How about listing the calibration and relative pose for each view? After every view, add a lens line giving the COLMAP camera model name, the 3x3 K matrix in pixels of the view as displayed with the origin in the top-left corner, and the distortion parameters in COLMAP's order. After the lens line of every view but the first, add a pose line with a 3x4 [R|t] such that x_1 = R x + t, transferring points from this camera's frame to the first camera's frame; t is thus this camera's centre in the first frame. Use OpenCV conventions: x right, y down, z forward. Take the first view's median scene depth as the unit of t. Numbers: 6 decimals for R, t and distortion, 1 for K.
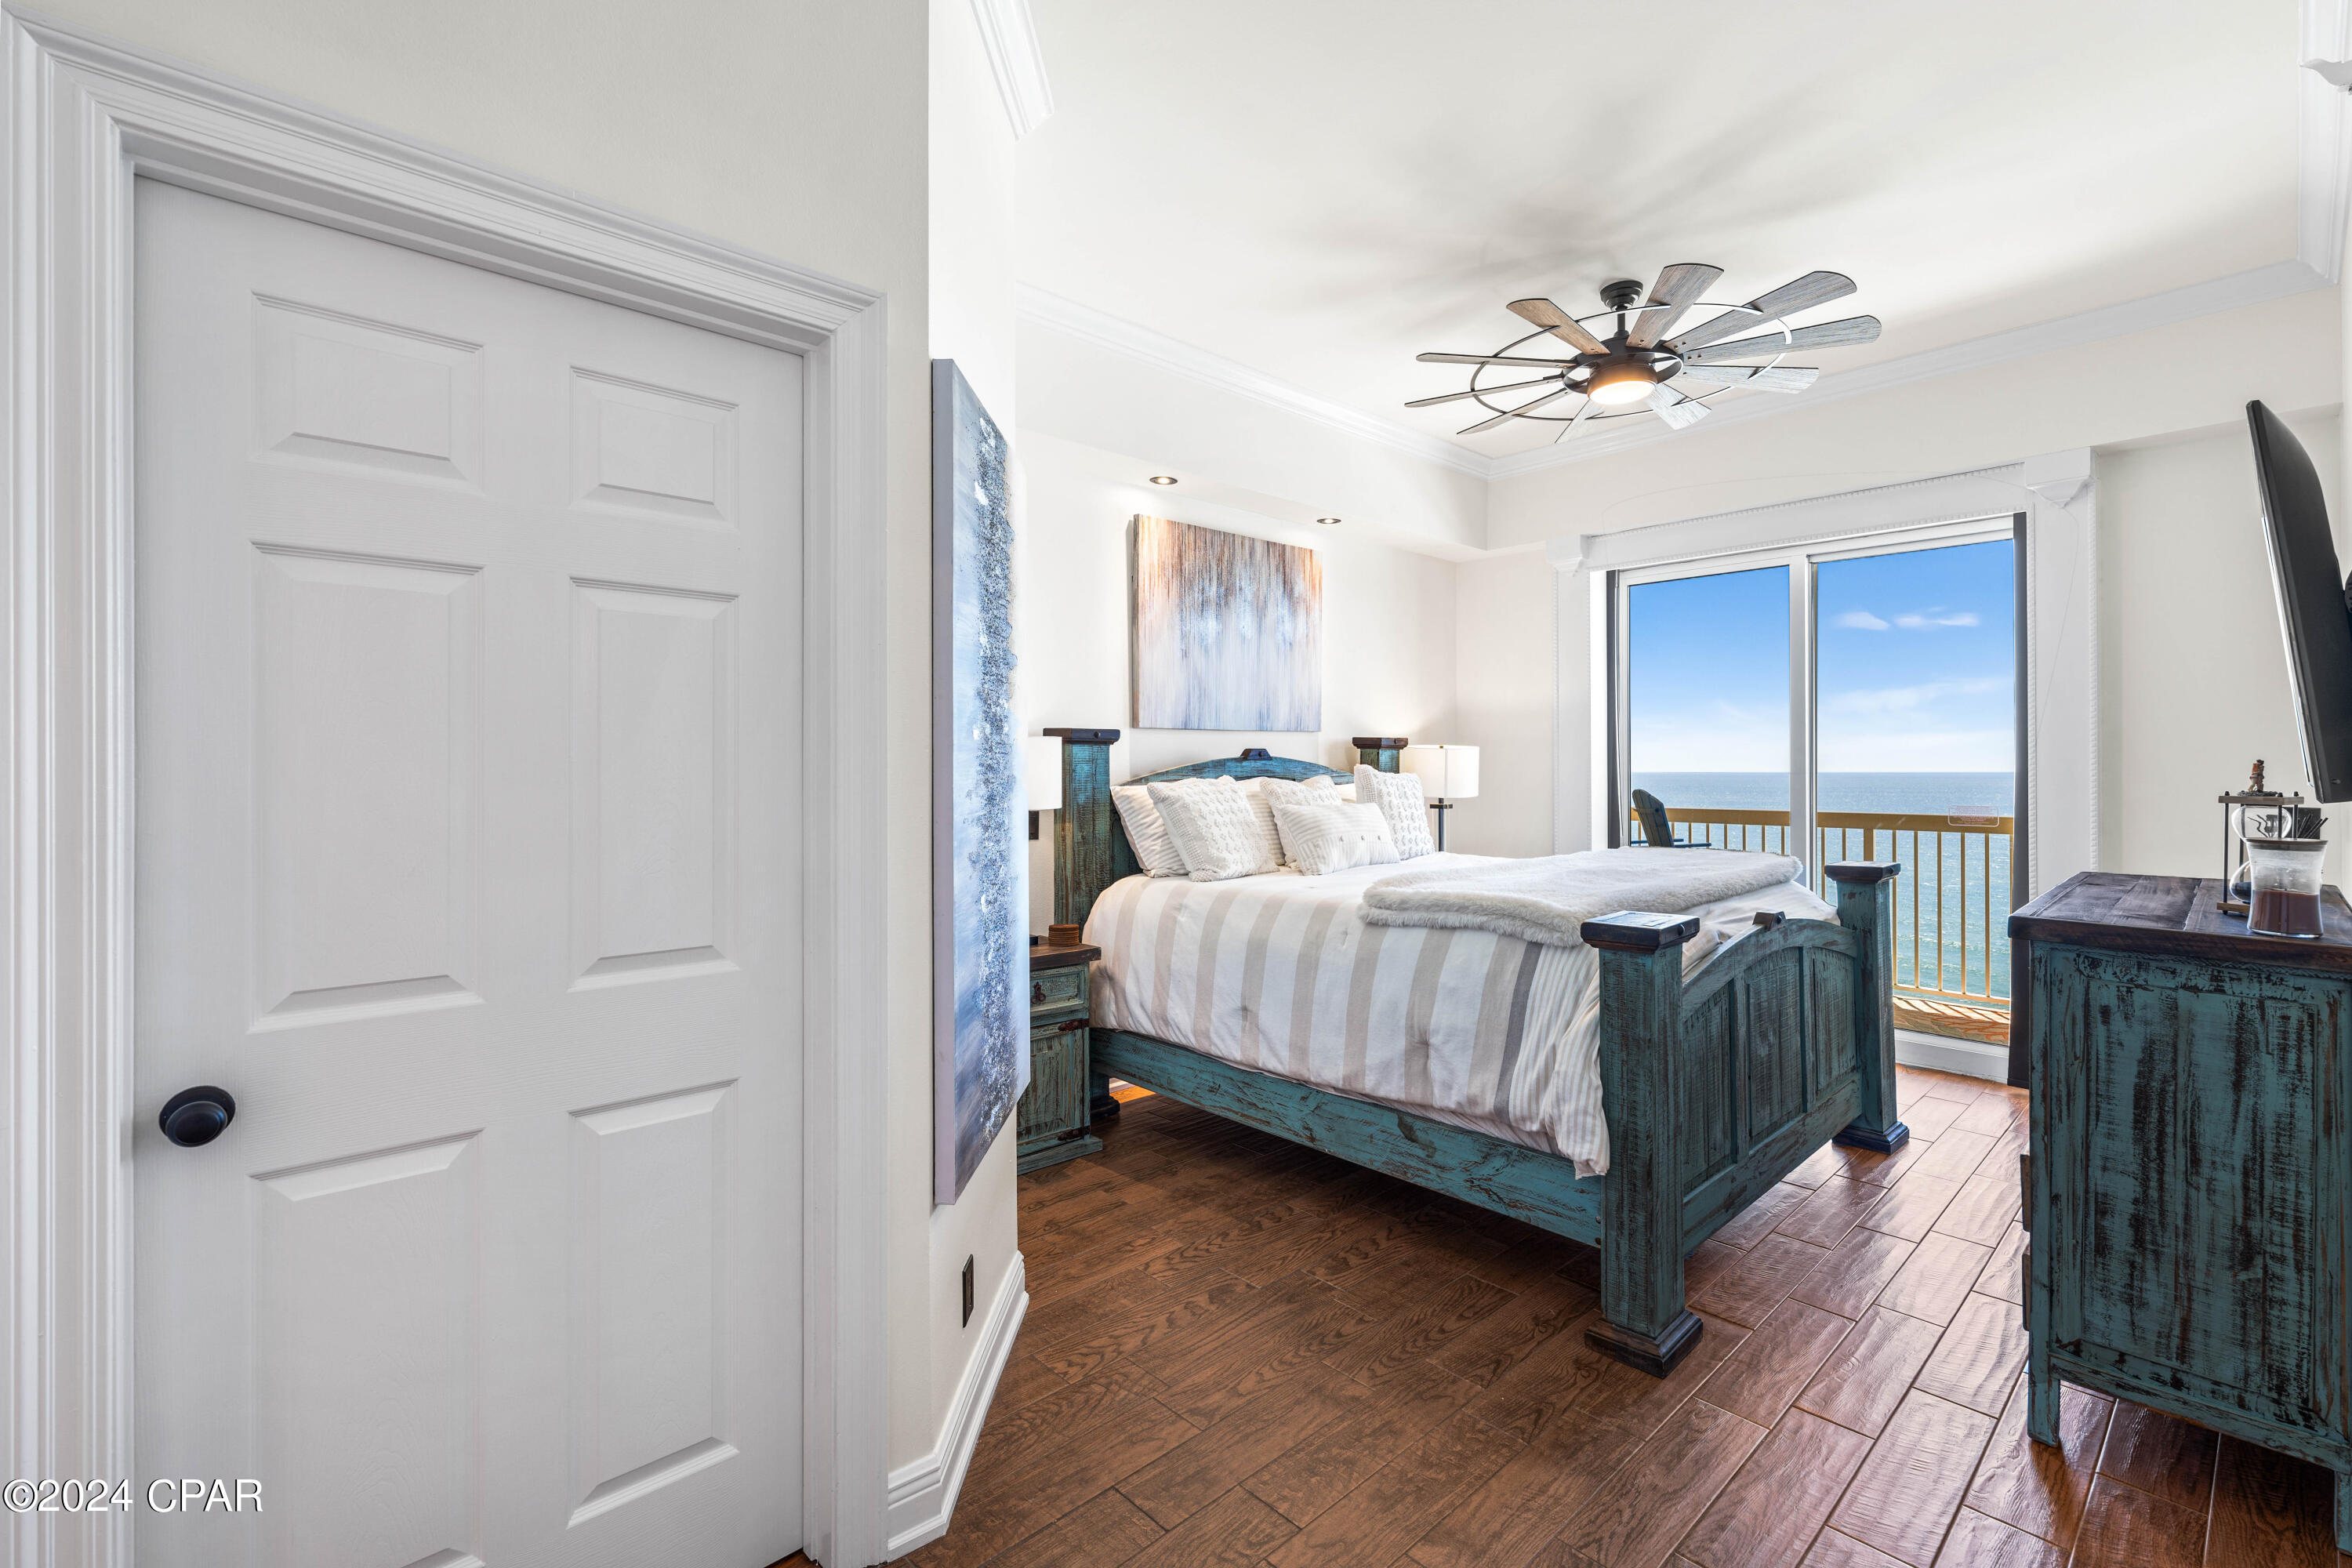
lens RADIAL K [[1050.1, 0, 1165.6], [0, 1050.1, 774.0], [0, 0, 1]] dist [0.003998, -0.000761]
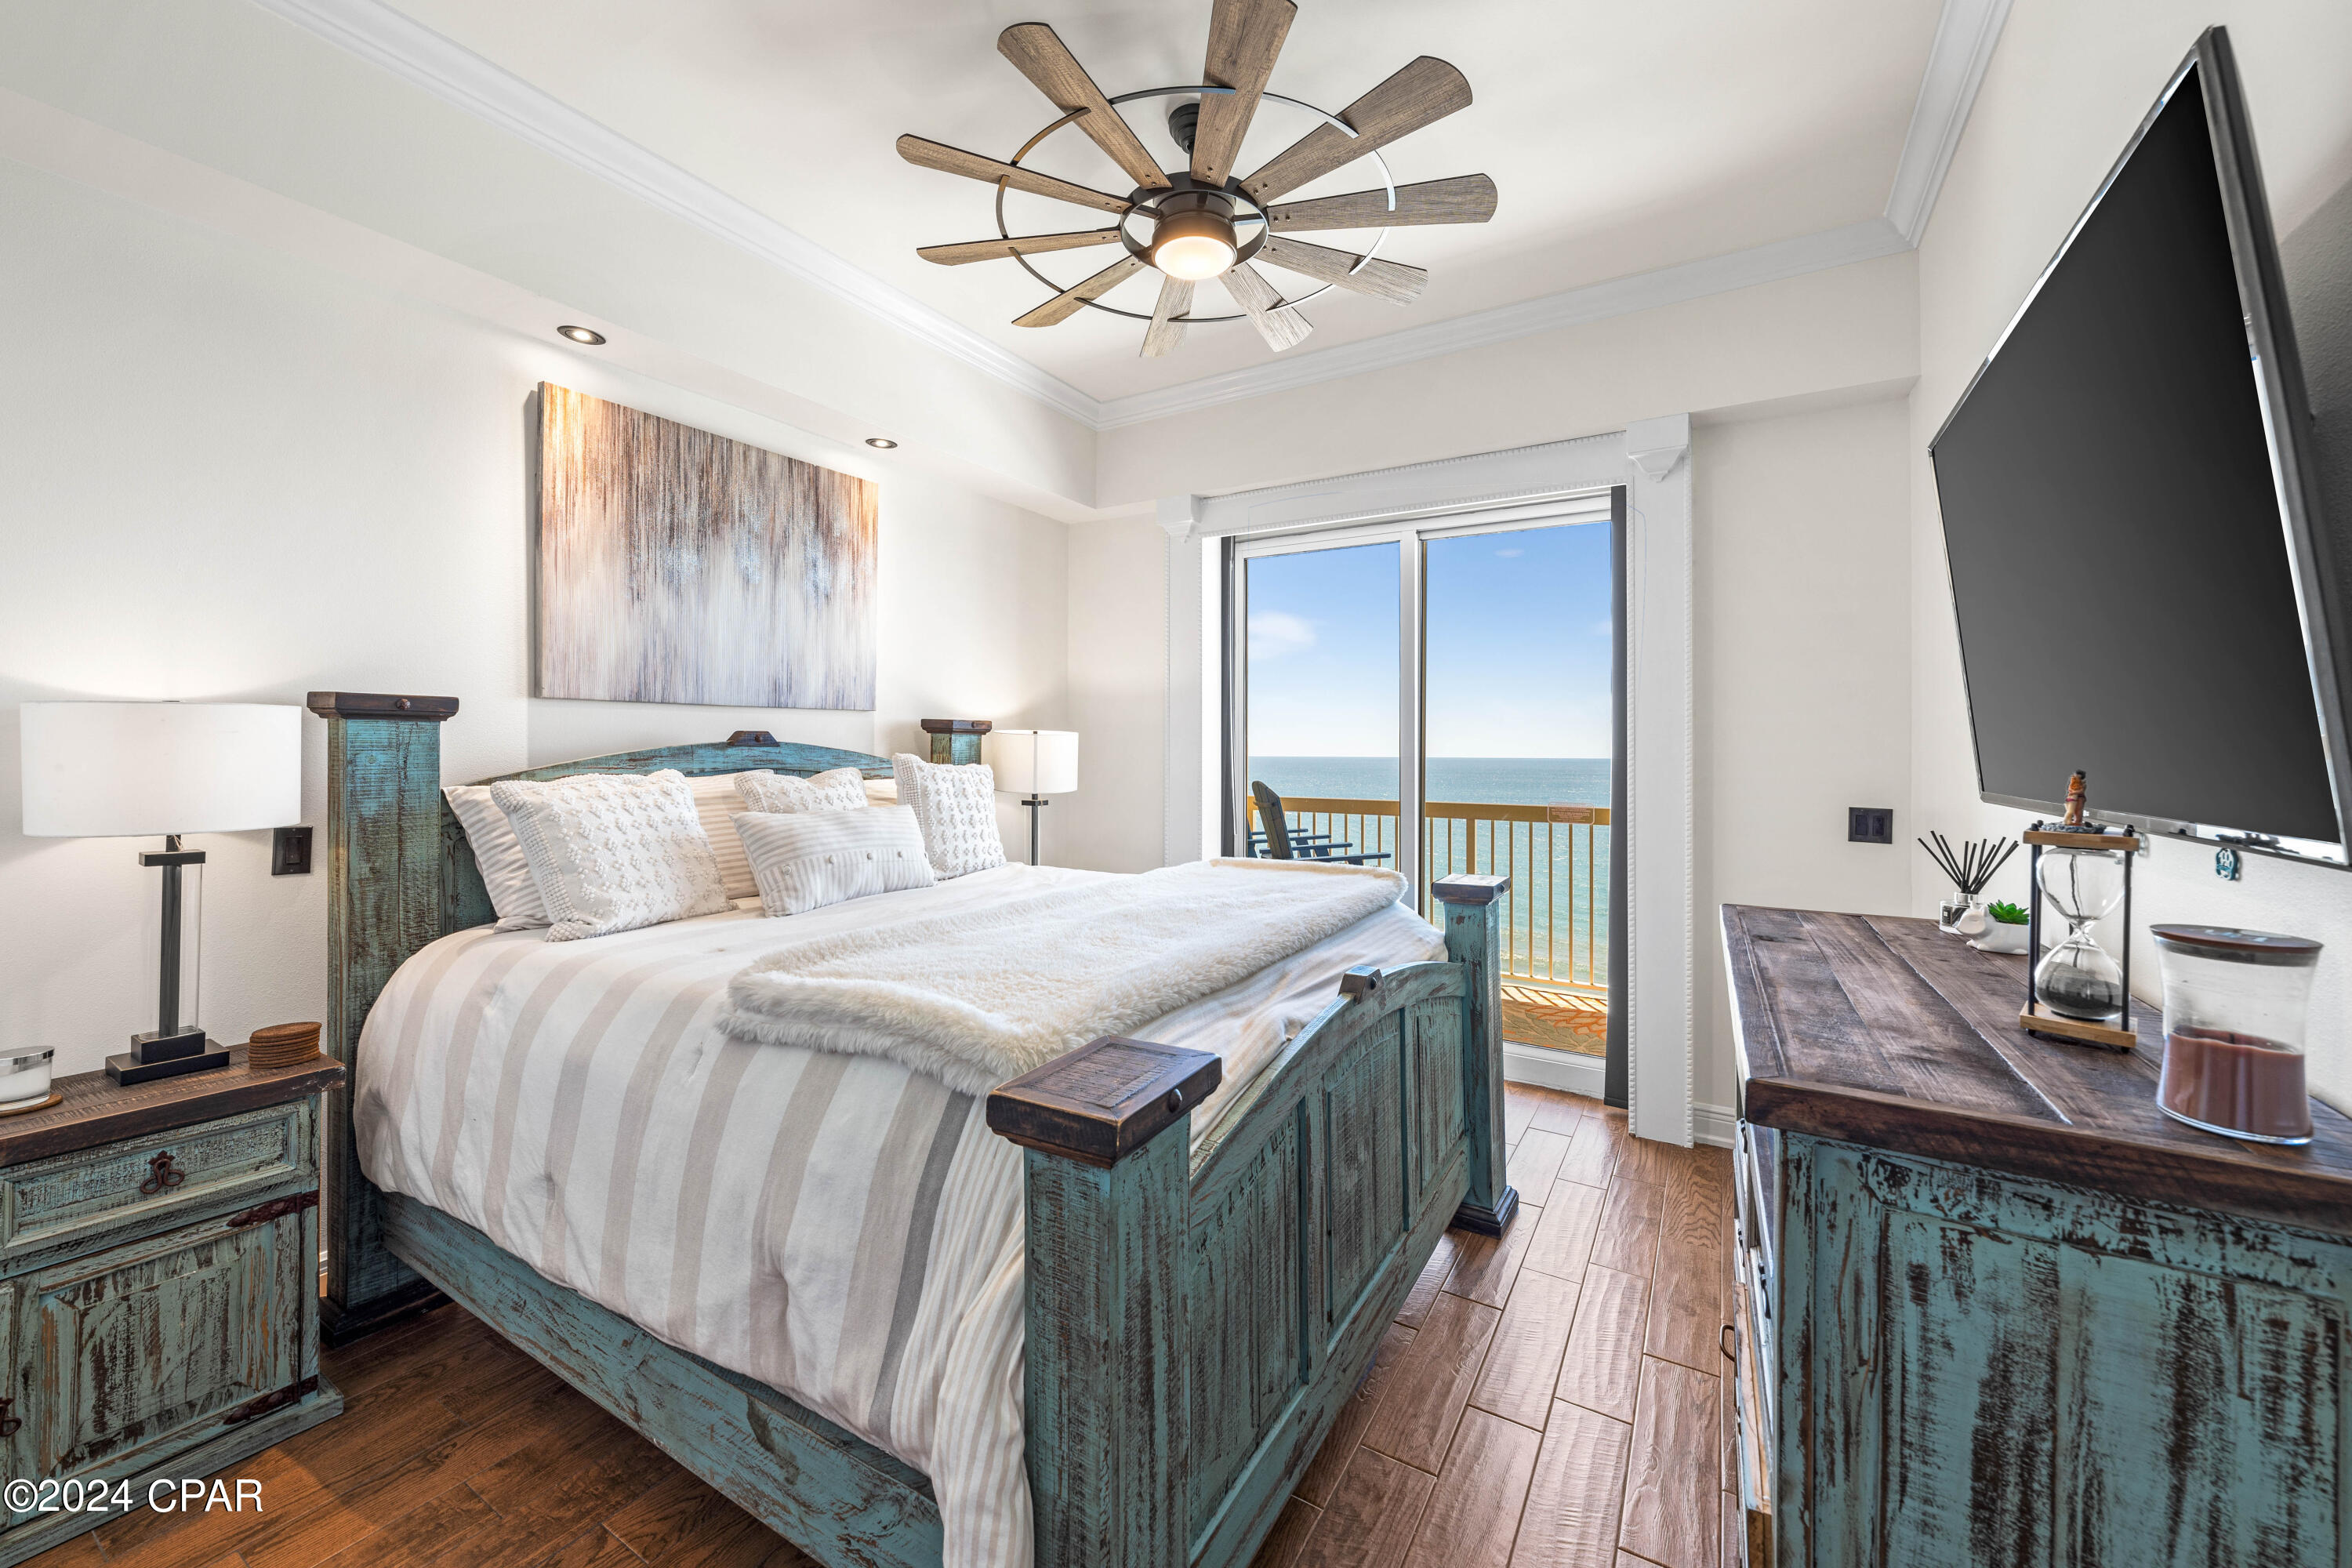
lens RADIAL K [[913.3, 0, 1180.8], [0, 913.3, 748.0], [0, 0, 1]] dist [-0.000168, 0.000148]
pose [[0.958700, 0.008644, 0.284287, 0.280696], [-0.006211, 0.999936, -0.009459, -0.011933], [-0.284350, 0.007302, 0.958693, 0.443251]]
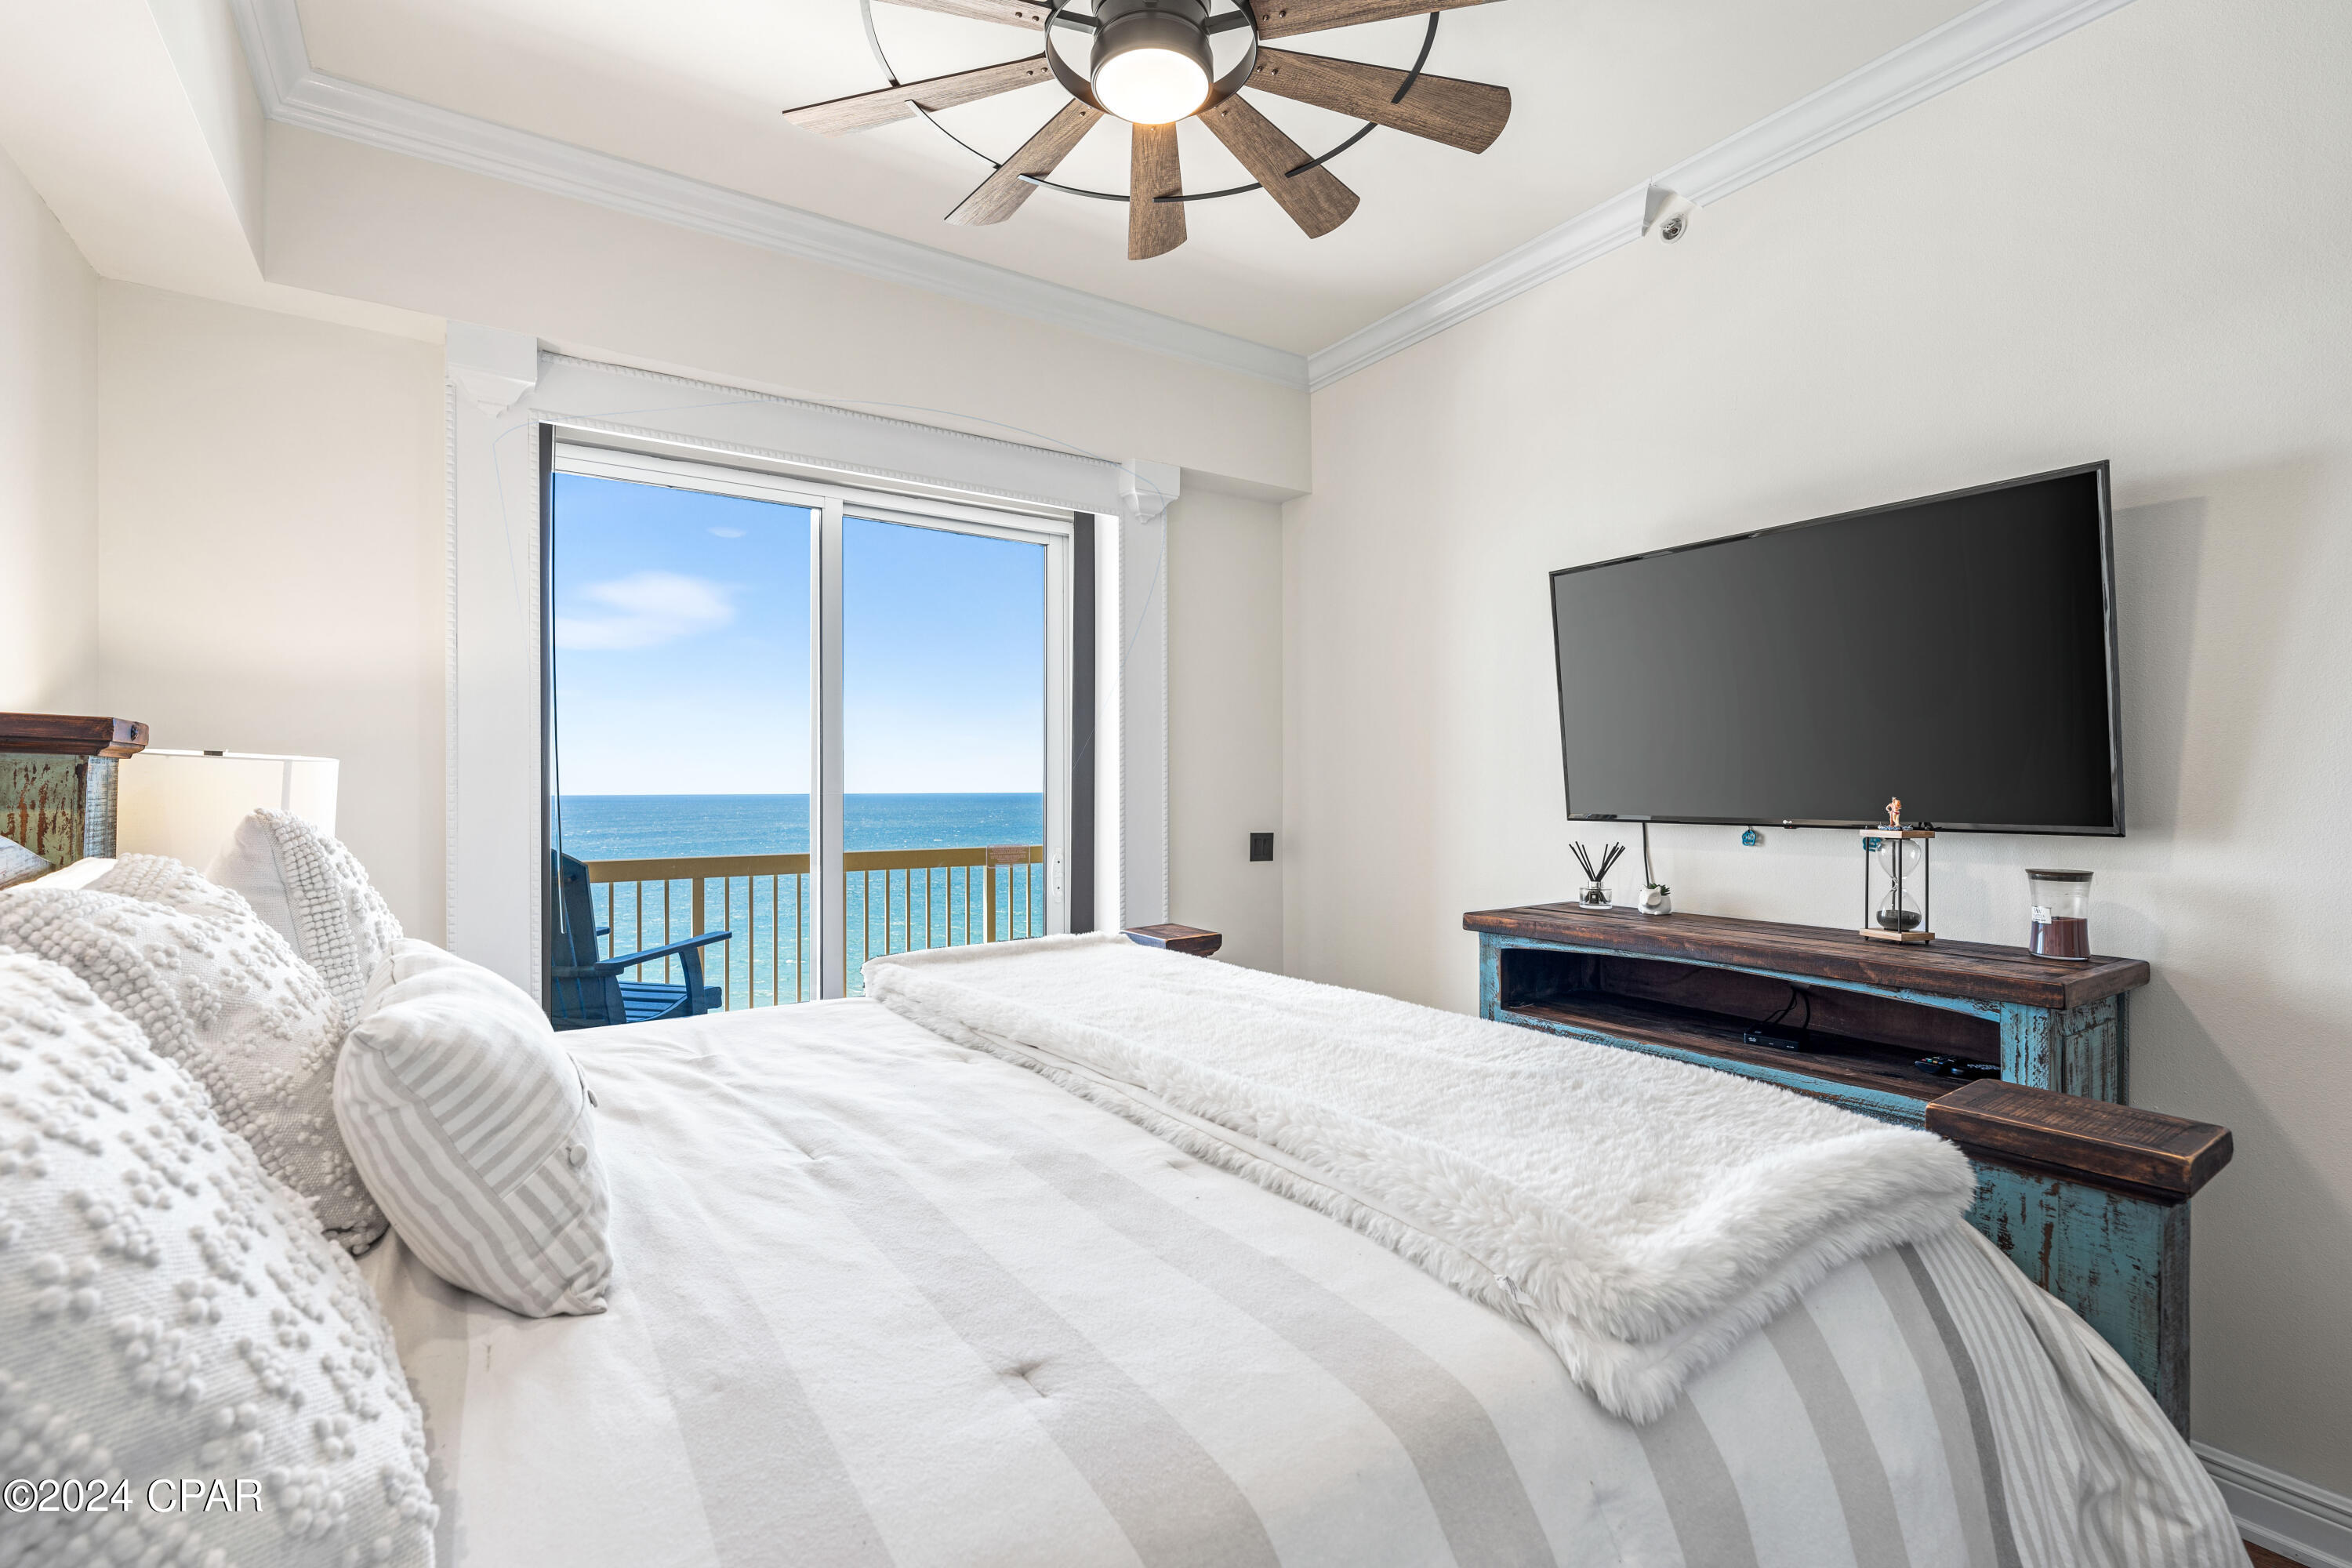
lens RADIAL K [[1050.1, 0, 1165.6], [0, 1050.1, 774.0], [0, 0, 1]] dist [0.003998, -0.000761]
pose [[0.147759, 0.014278, 0.988920, -0.085156], [0.007557, 0.999850, -0.015565, -0.018102], [-0.988994, 0.009773, 0.147629, 1.049506]]
